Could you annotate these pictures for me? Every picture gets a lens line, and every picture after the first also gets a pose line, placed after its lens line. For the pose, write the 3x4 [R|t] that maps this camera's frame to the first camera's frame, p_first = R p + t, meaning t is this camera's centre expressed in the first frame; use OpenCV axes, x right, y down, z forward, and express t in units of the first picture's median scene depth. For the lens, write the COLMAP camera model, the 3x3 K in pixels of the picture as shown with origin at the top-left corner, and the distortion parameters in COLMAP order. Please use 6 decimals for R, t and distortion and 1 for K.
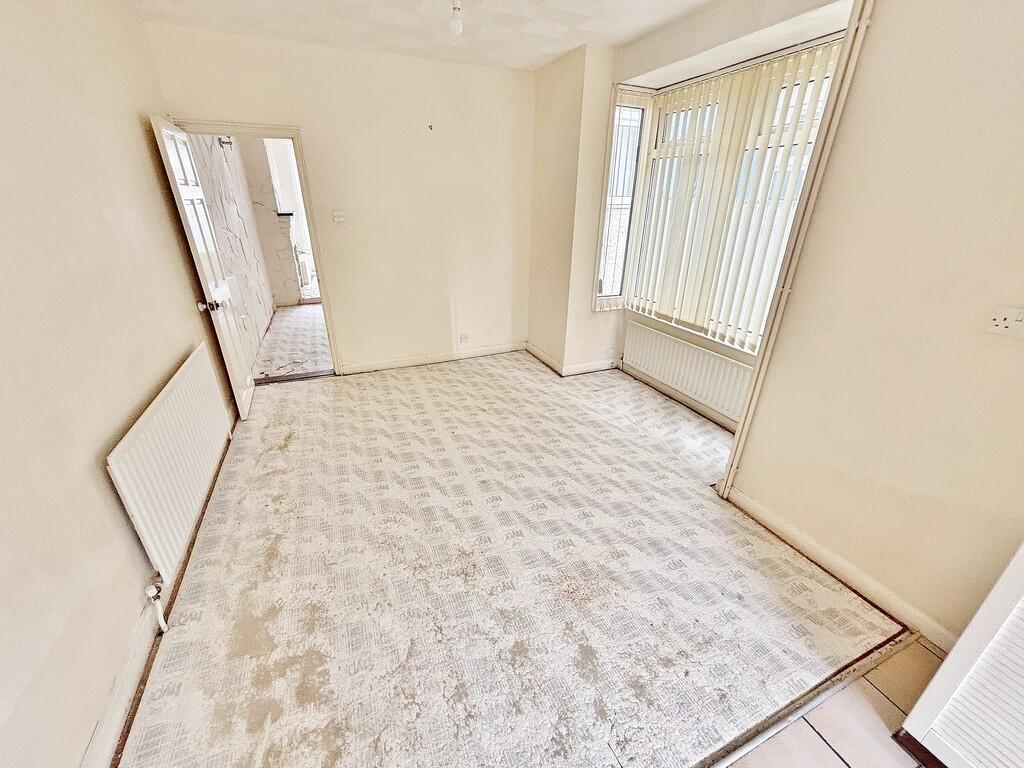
lens RADIAL K [[413.0, 0, 509.0], [0, 413.0, 381.8], [0, 0, 1]] dist [0.002031, -0.000639]
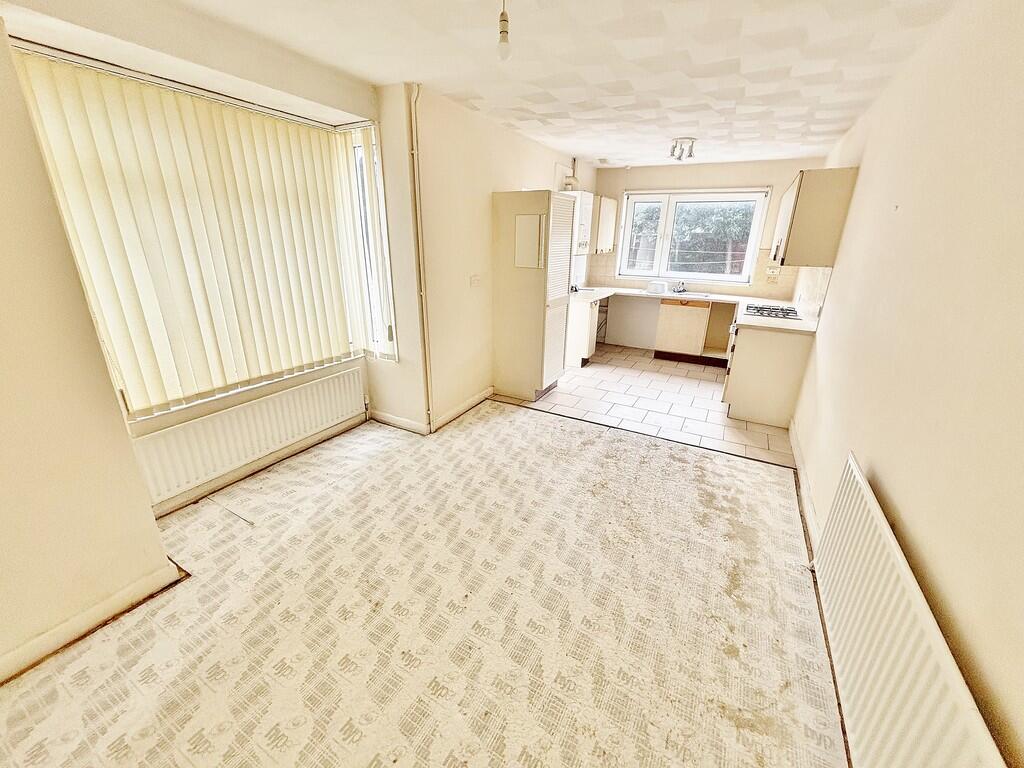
lens RADIAL K [[413.0, 0, 511.4], [0, 413.0, 382.8], [0, 0, 1]] dist [0.002031, -0.000639]
pose [[-0.616641, -0.280987, 0.735391, -0.665739], [0.299127, 0.780444, 0.549026, -0.561255], [-0.728201, 0.558528, -0.397203, 1.203753]]
